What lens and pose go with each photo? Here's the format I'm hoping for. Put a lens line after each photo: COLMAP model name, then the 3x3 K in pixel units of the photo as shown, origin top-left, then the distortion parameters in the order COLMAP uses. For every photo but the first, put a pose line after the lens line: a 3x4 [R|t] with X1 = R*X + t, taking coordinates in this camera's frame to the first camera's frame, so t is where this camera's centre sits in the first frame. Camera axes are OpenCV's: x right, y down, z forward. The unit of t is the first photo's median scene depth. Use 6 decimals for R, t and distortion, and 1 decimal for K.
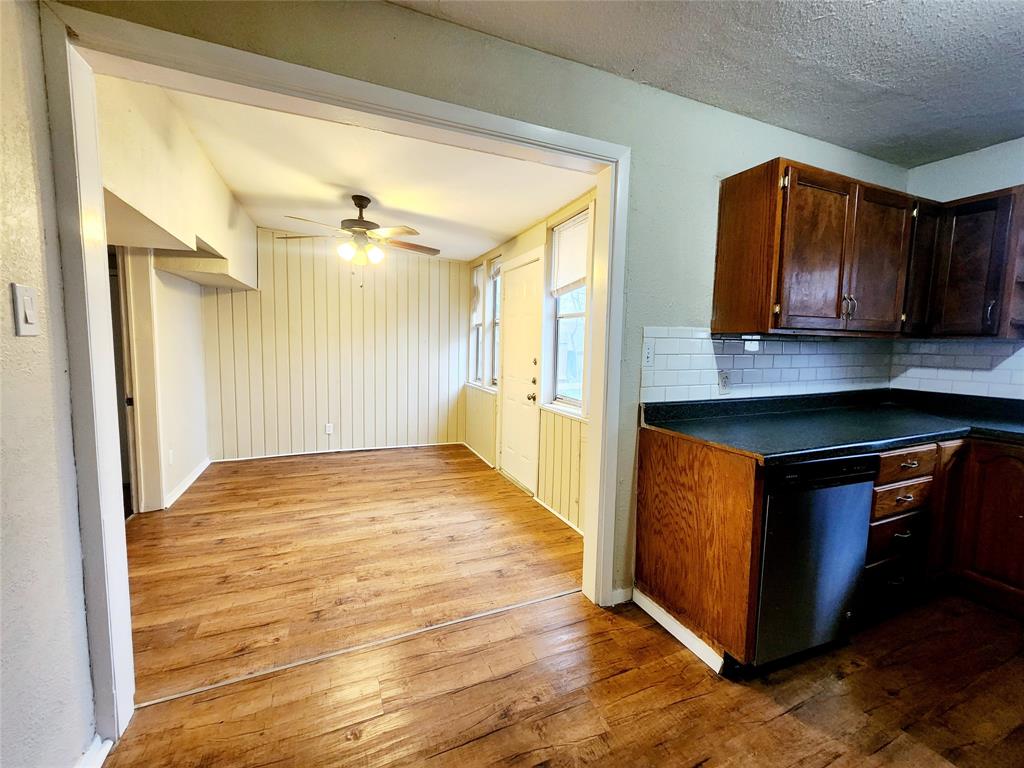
lens RADIAL K [[423.8, 0, 514.0], [0, 423.8, 376.8], [0, 0, 1]] dist [0.001997, -0.000124]
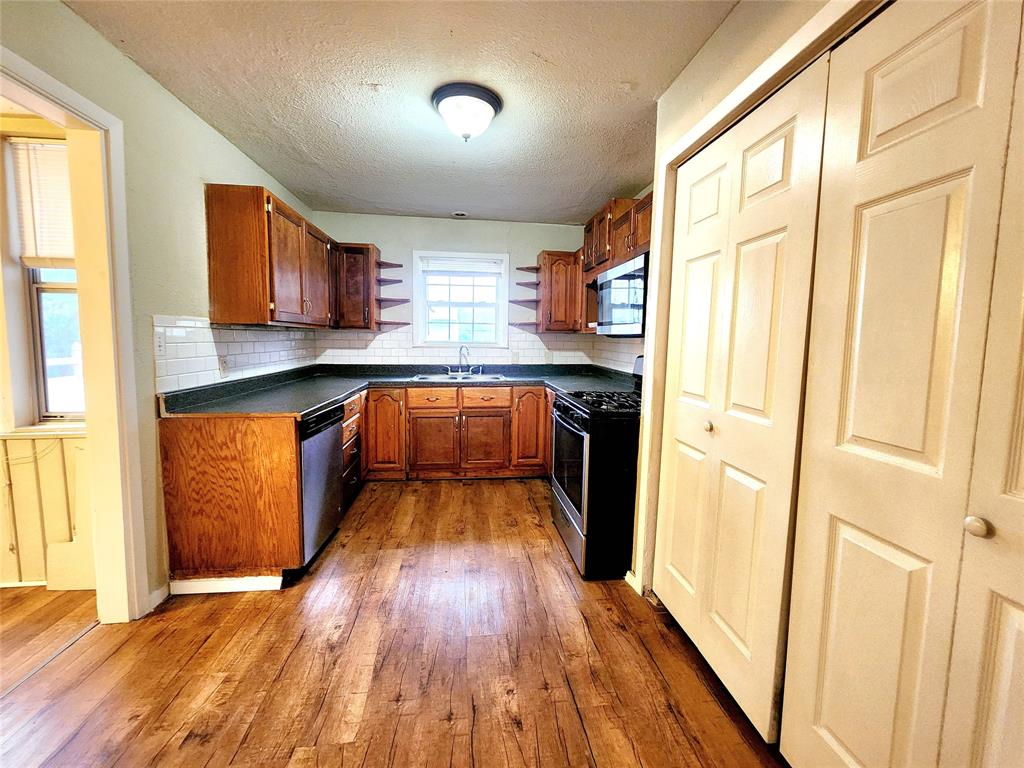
lens RADIAL K [[423.8, 0, 509.5], [0, 423.8, 379.8], [0, 0, 1]] dist [0.001997, -0.000124]
pose [[0.300270, -0.102615, 0.948319, -0.400586], [0.068280, 0.993958, 0.085933, 0.002047], [-0.951407, 0.038949, 0.305462, -0.071346]]
